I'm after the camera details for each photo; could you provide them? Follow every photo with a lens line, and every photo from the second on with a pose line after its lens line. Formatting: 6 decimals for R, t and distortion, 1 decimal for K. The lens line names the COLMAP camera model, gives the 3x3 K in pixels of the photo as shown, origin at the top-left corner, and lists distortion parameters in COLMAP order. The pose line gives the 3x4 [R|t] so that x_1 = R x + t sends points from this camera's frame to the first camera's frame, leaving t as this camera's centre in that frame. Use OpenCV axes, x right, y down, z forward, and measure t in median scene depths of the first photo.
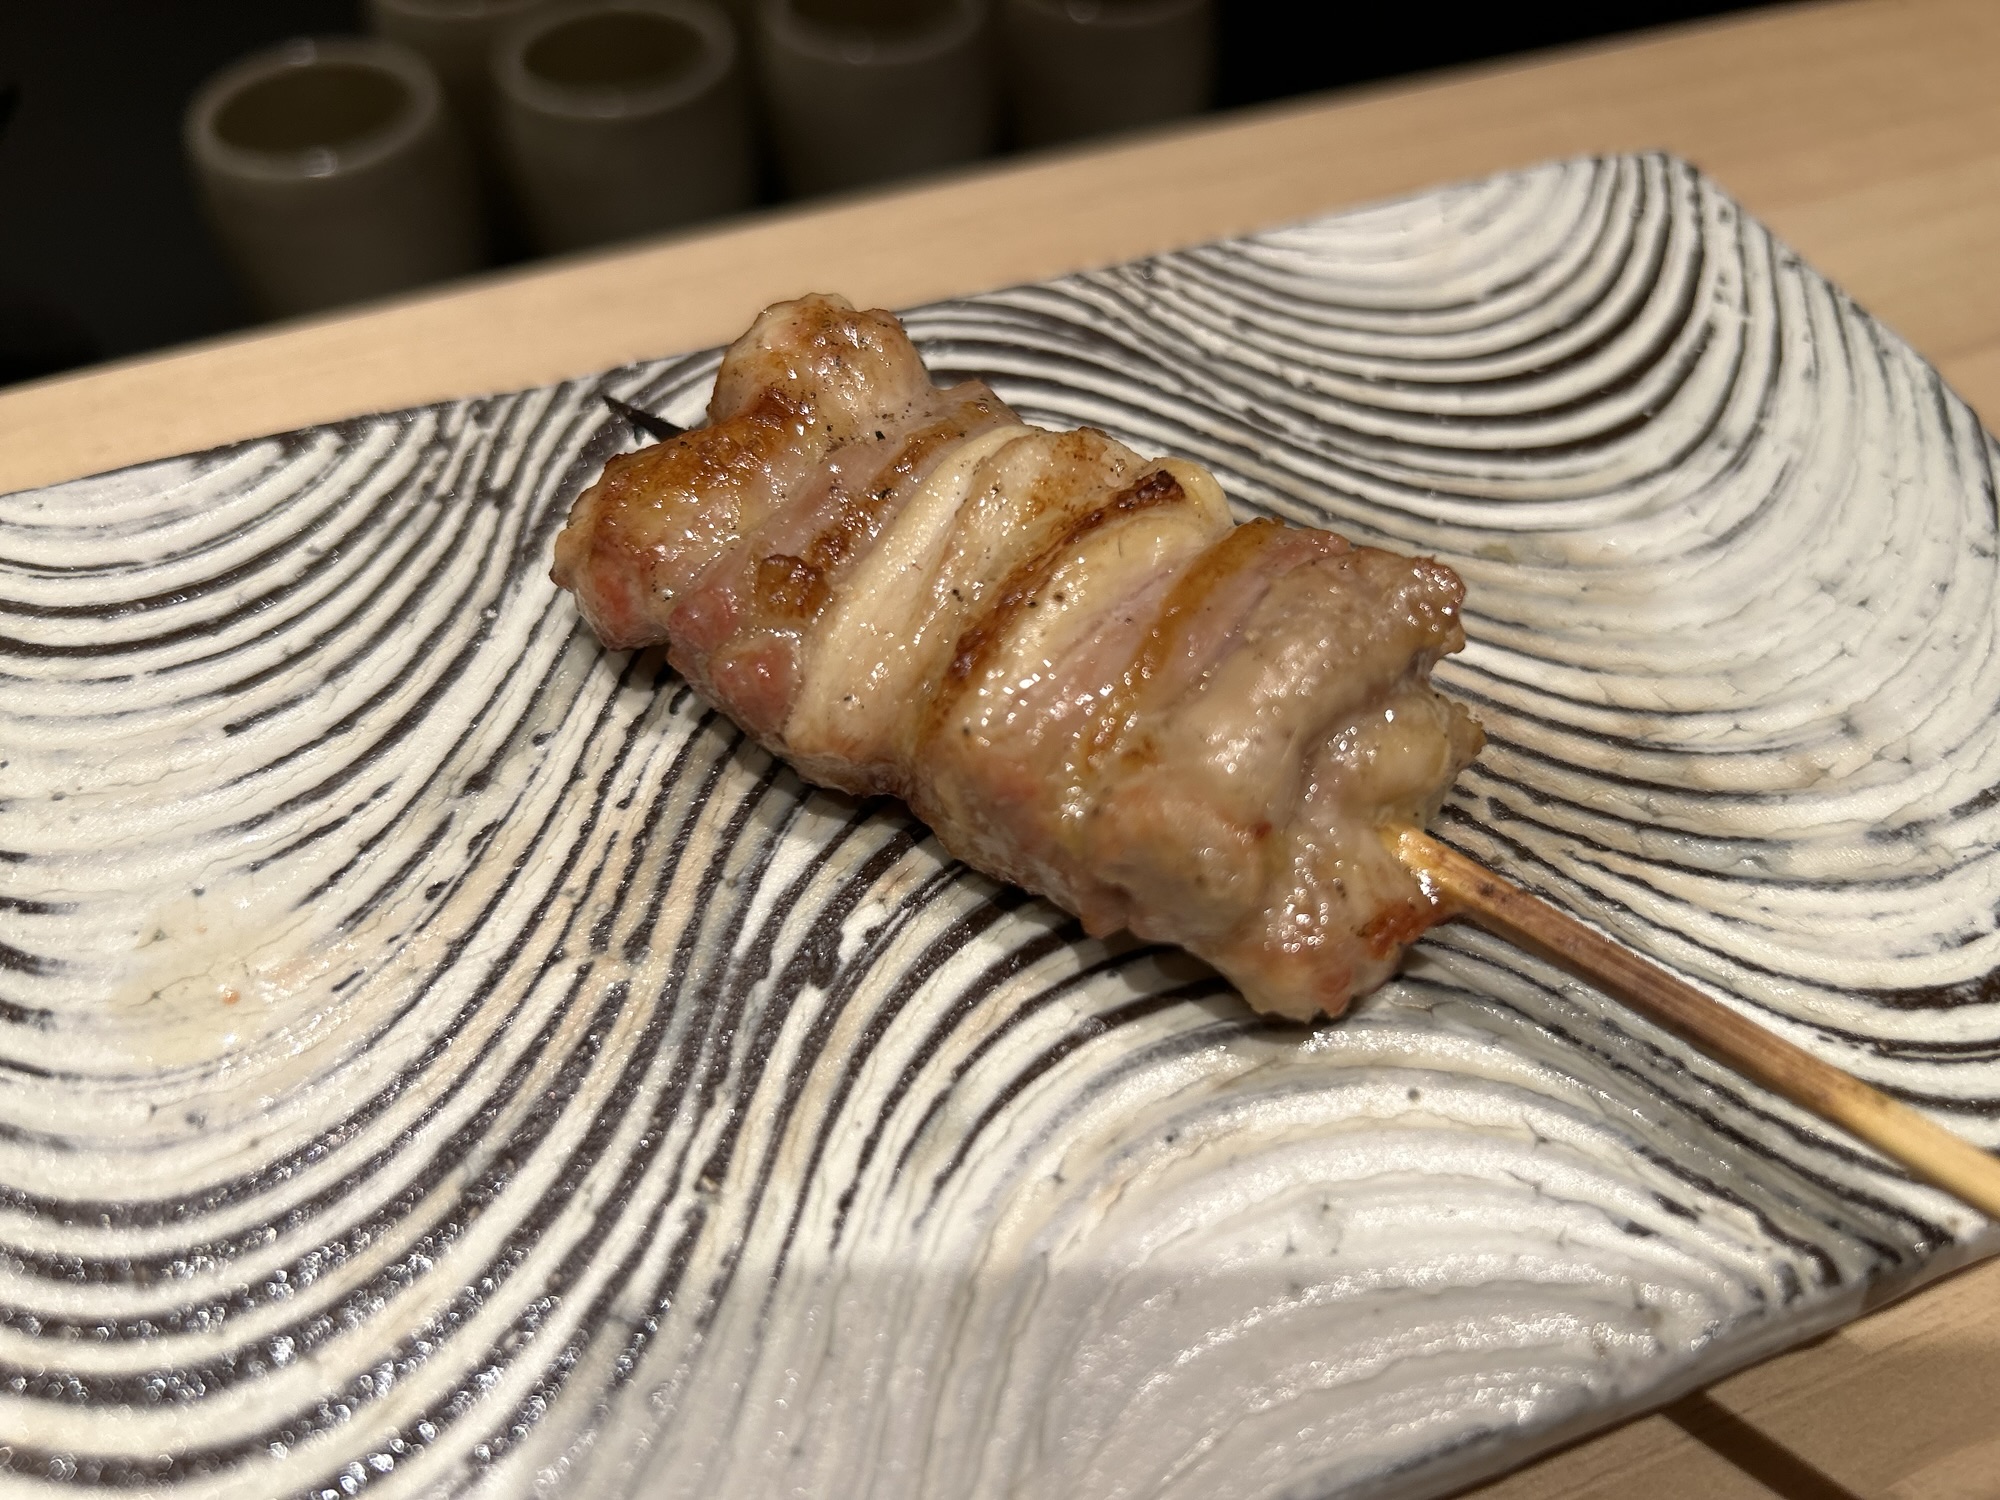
lens RADIAL K [[1646.2, 0, 1000.0], [0, 1646.2, 750.0], [0, 0, 1]] dist [-0.042433, 0.009370]
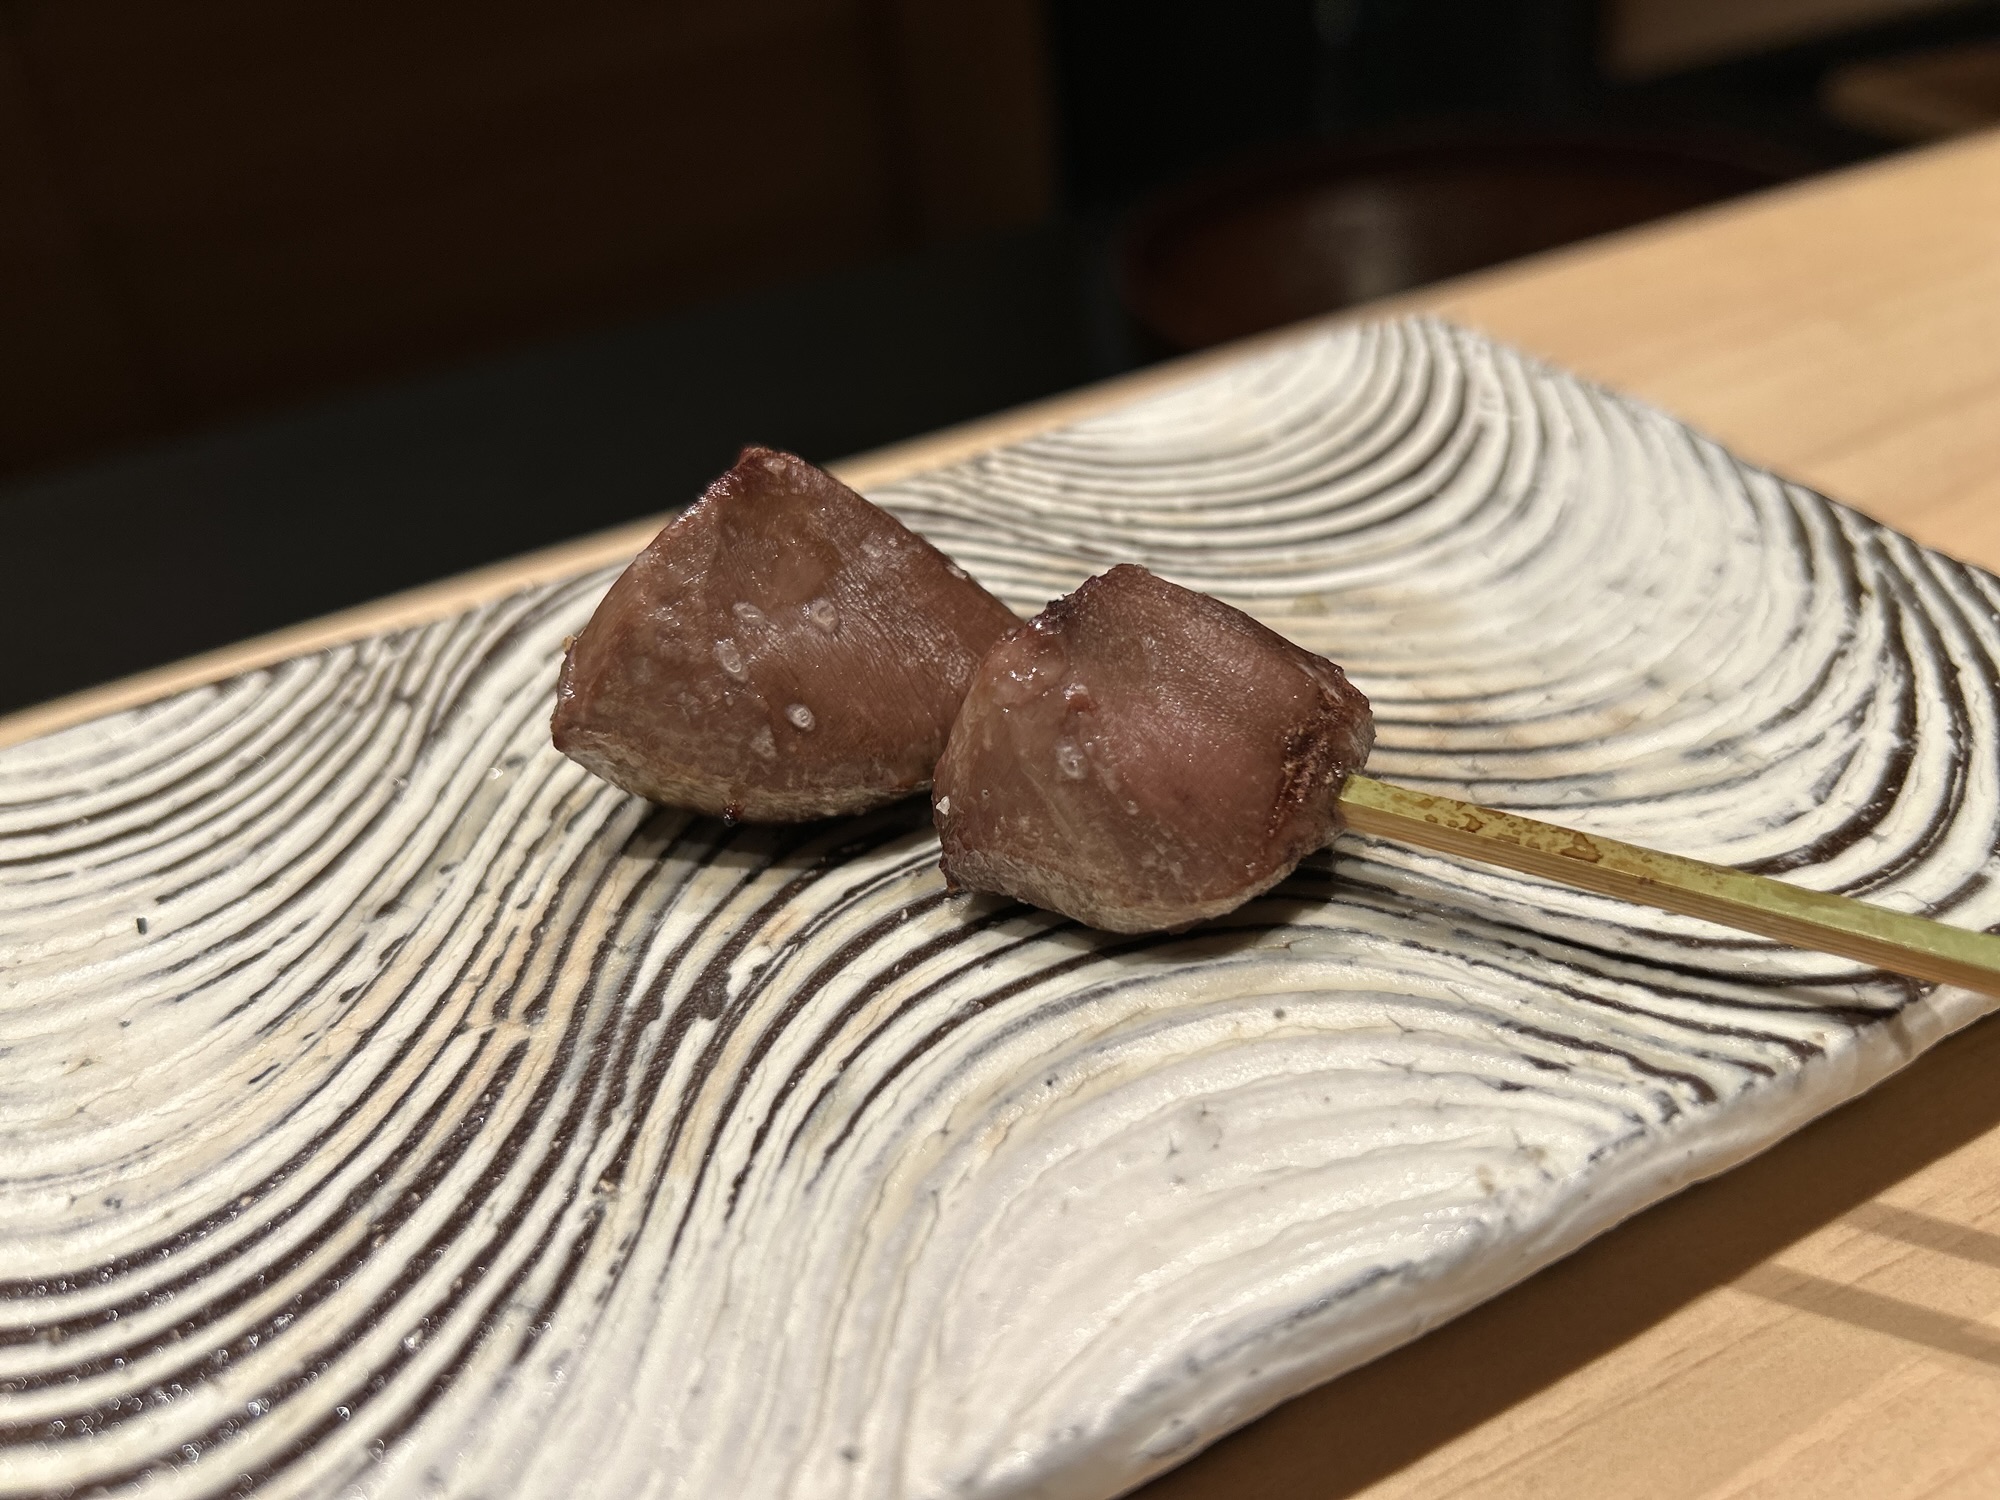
lens RADIAL K [[1646.2, 0, 1000.0], [0, 1646.2, 750.0], [0, 0, 1]] dist [-0.042433, 0.009370]
pose [[0.988391, -0.151714, 0.008098, 0.086395], [0.147894, 0.948568, -0.279903, 0.289365], [0.034783, 0.277851, 0.959994, -0.043392]]
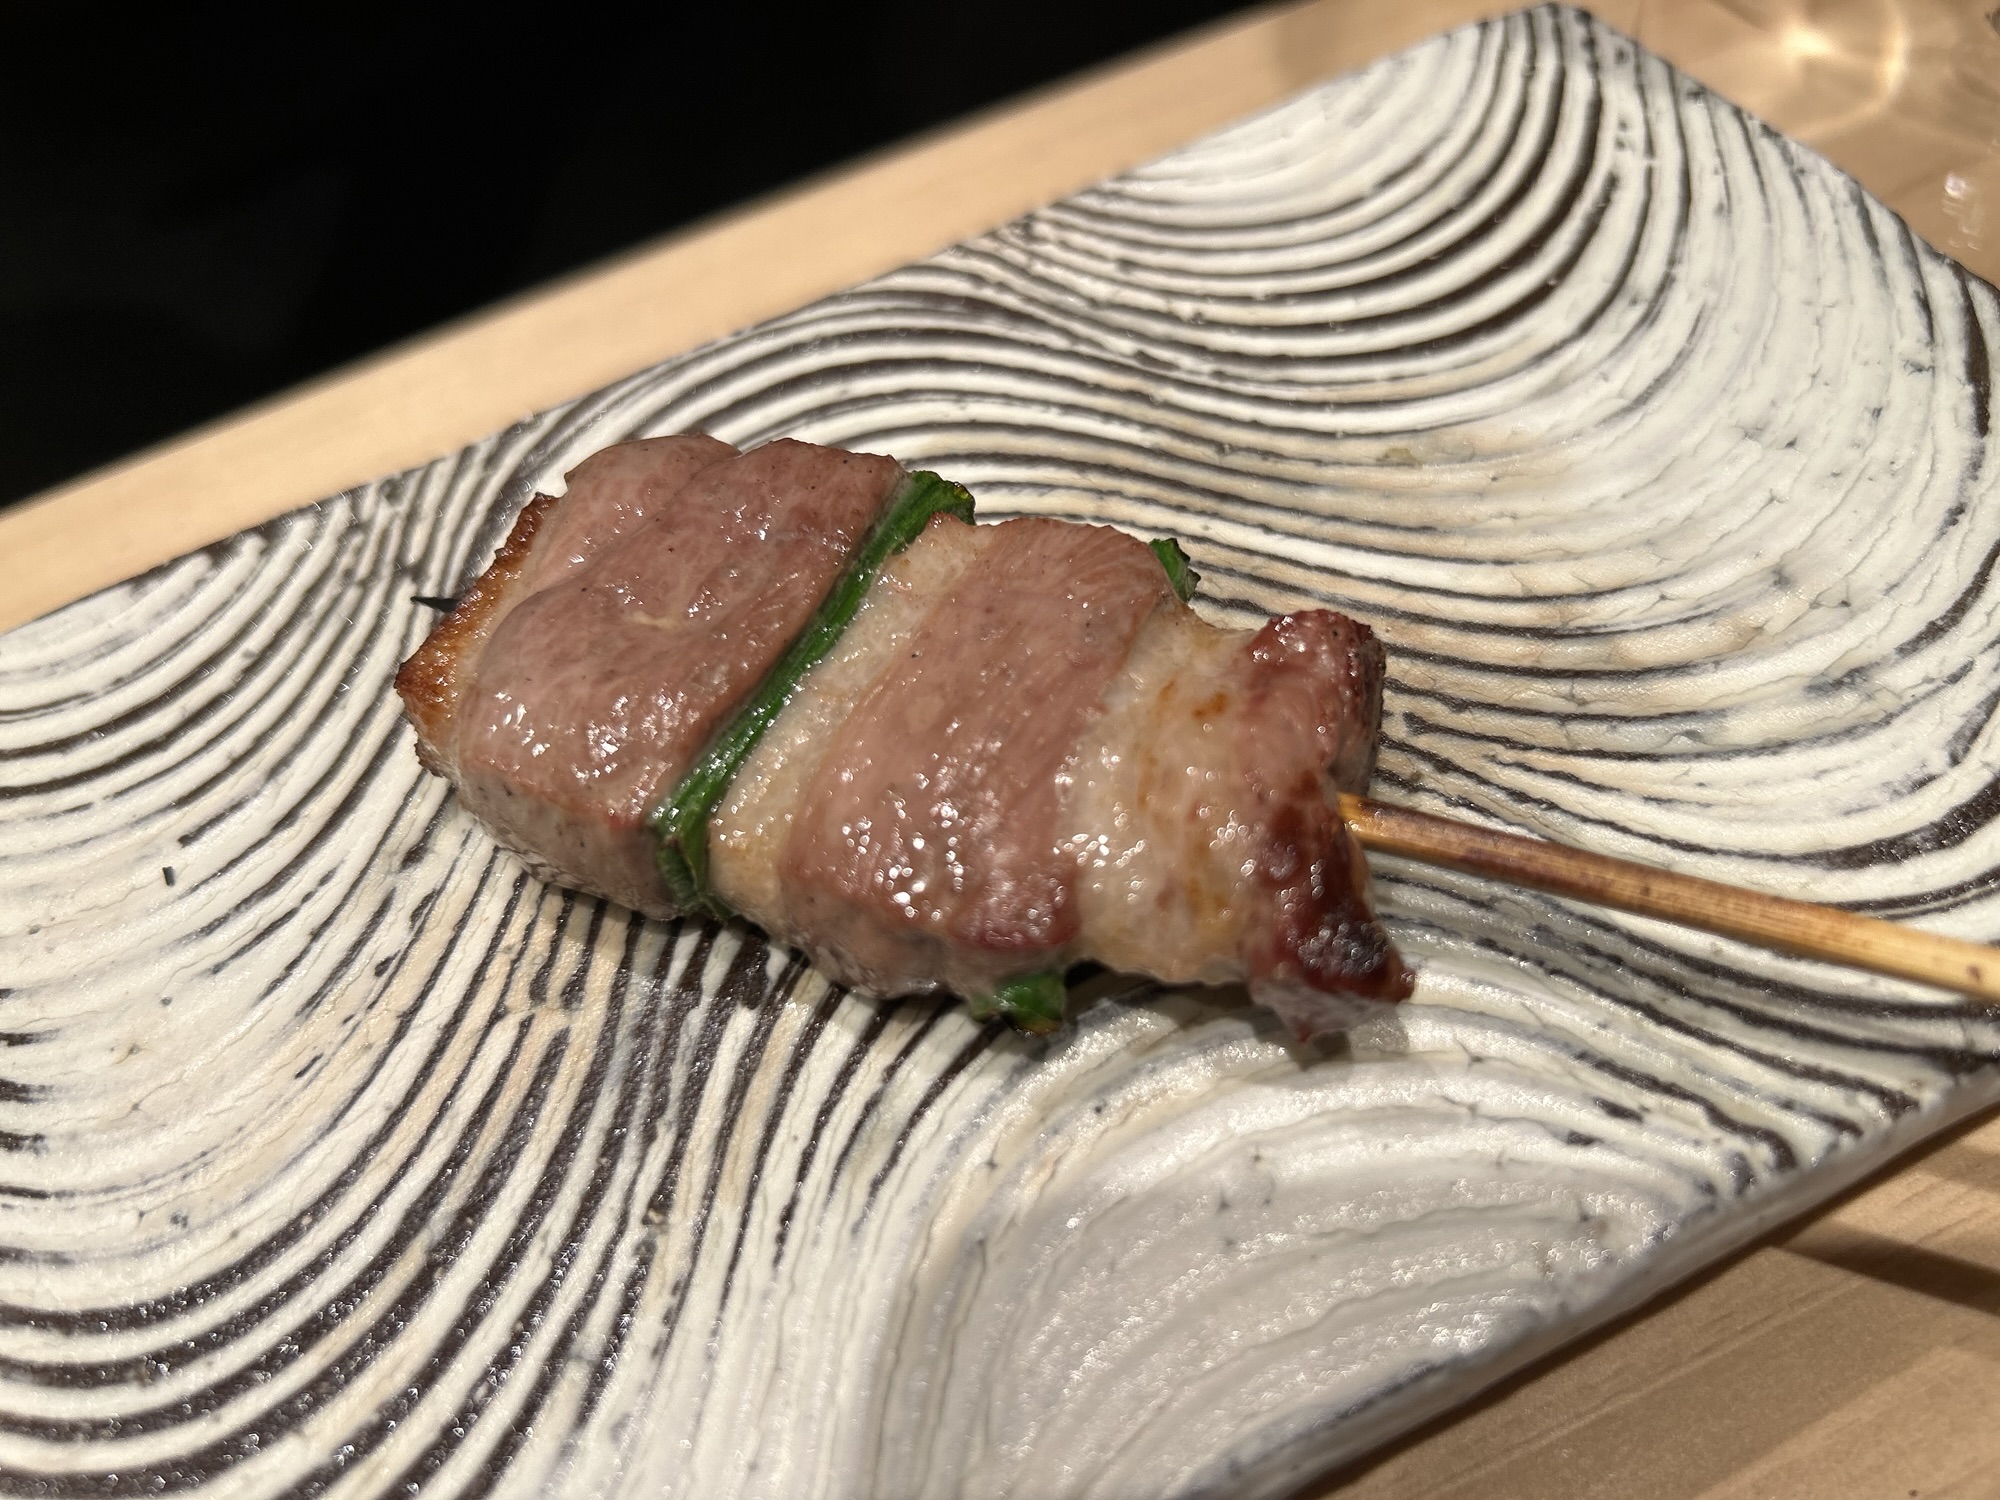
lens RADIAL K [[1646.2, 0, 1000.0], [0, 1646.2, 750.0], [0, 0, 1]] dist [-0.042433, 0.009370]
pose [[0.983596, -0.157177, -0.088508, 0.150560], [0.159889, 0.986834, 0.024389, -0.012242], [0.083509, -0.038141, 0.995777, 0.006458]]
